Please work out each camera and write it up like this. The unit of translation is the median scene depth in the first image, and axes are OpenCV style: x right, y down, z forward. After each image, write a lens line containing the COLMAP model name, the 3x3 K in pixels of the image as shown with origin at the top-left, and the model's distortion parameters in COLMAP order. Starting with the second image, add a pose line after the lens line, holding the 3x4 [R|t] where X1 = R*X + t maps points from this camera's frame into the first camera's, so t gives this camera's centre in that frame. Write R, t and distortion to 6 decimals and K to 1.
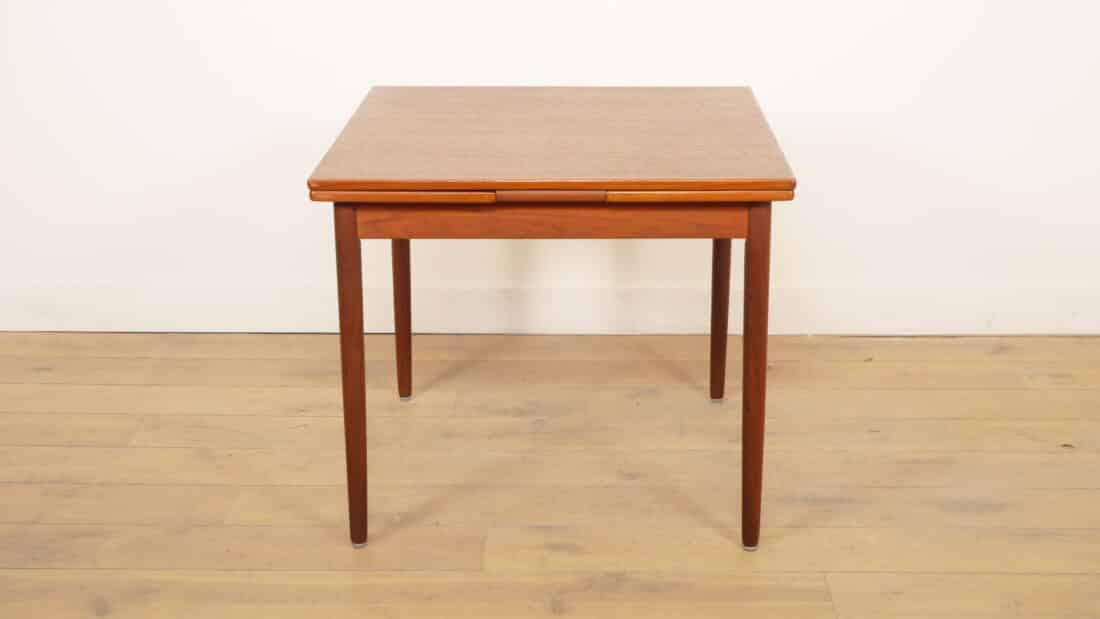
lens RADIAL K [[1564.0, 0, 558.0], [0, 1564.0, 310.1], [0, 0, 1]] dist [0.008416, 0.000000]
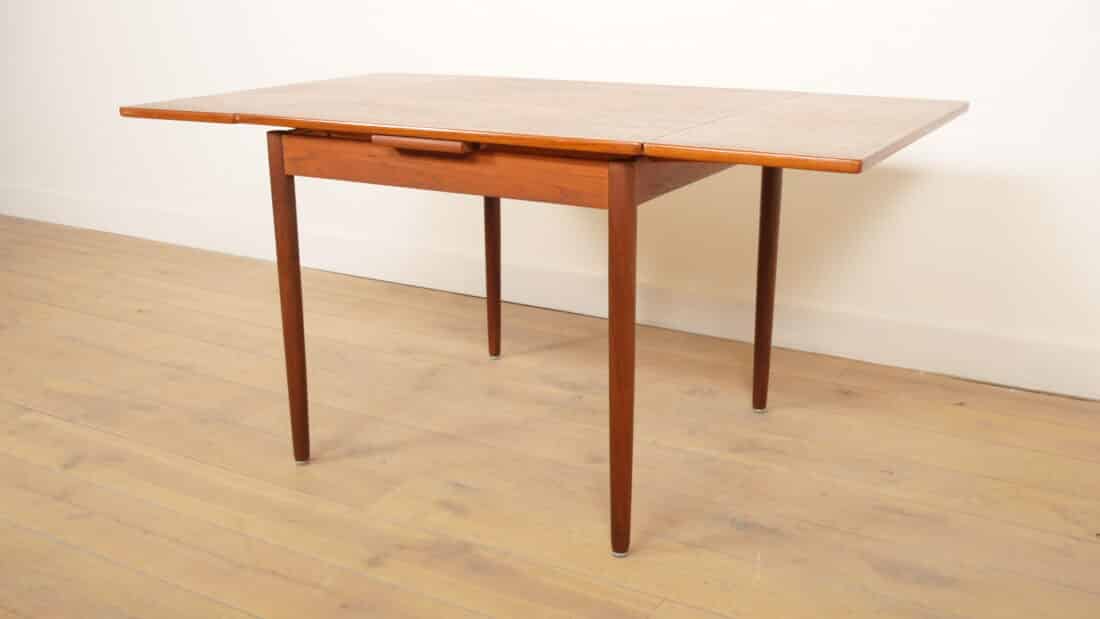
lens RADIAL K [[1061.1, 0, 551.1], [0, 1061.1, 307.8], [0, 0, 1]] dist [-0.009048, 0.000000]
pose [[0.877434, 0.142108, -0.458164, 0.341428], [-0.154740, 0.987904, 0.010072, 0.007995], [0.454053, 0.062059, 0.888811, 0.401284]]
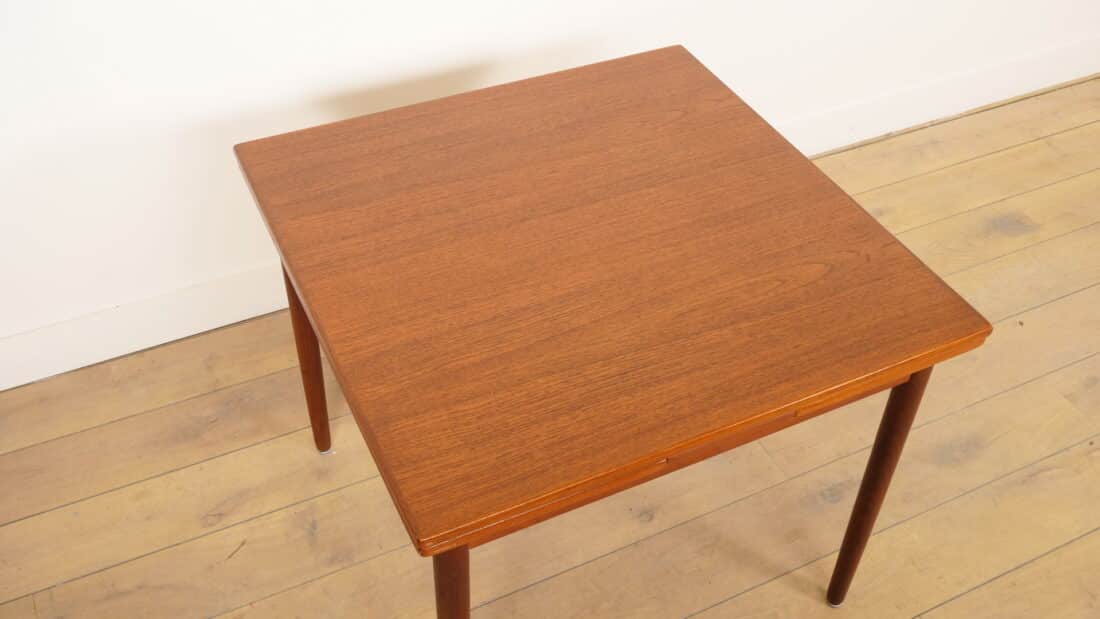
lens RADIAL K [[1061.1, 0, 561.0], [0, 1061.1, 305.5], [0, 0, 1]] dist [-0.009048, 0.000000]
pose [[0.890698, -0.286781, 0.352724, -0.201037], [0.126508, 0.901624, 0.413605, -0.297662], [-0.436639, -0.323775, 0.839355, 0.561372]]
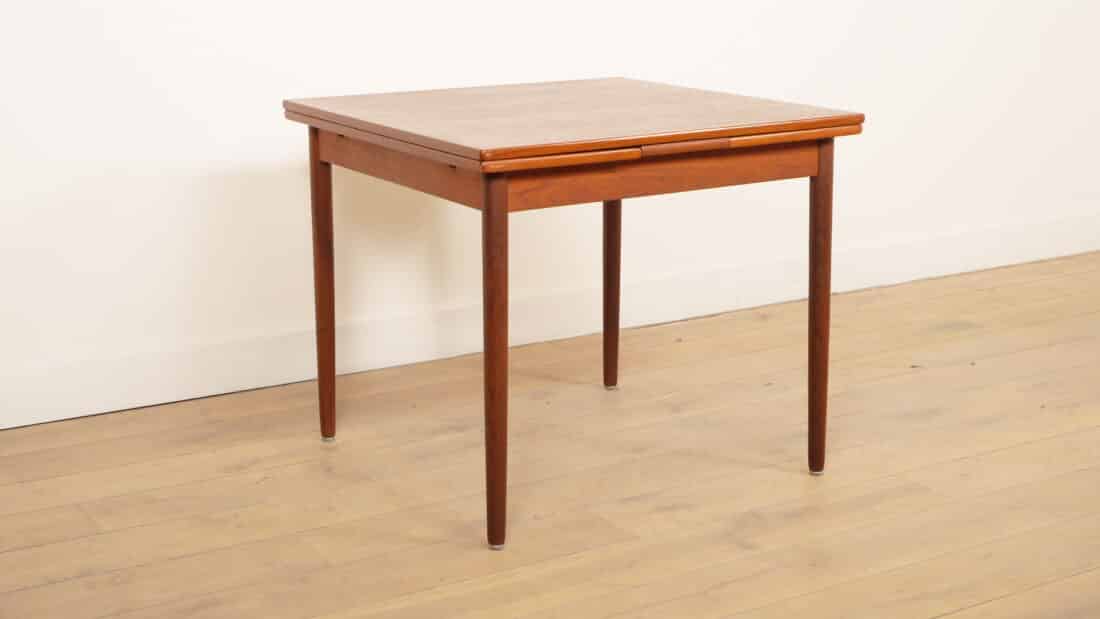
lens RADIAL K [[1613.9, 0, 556.4], [0, 1613.9, 310.0], [0, 0, 1]] dist [0.026009, 0.000000]
pose [[0.842791, -0.131474, 0.521936, -0.571158], [0.179742, 0.982788, -0.042676, 0.055777], [-0.507342, 0.129781, 0.851916, 0.128783]]
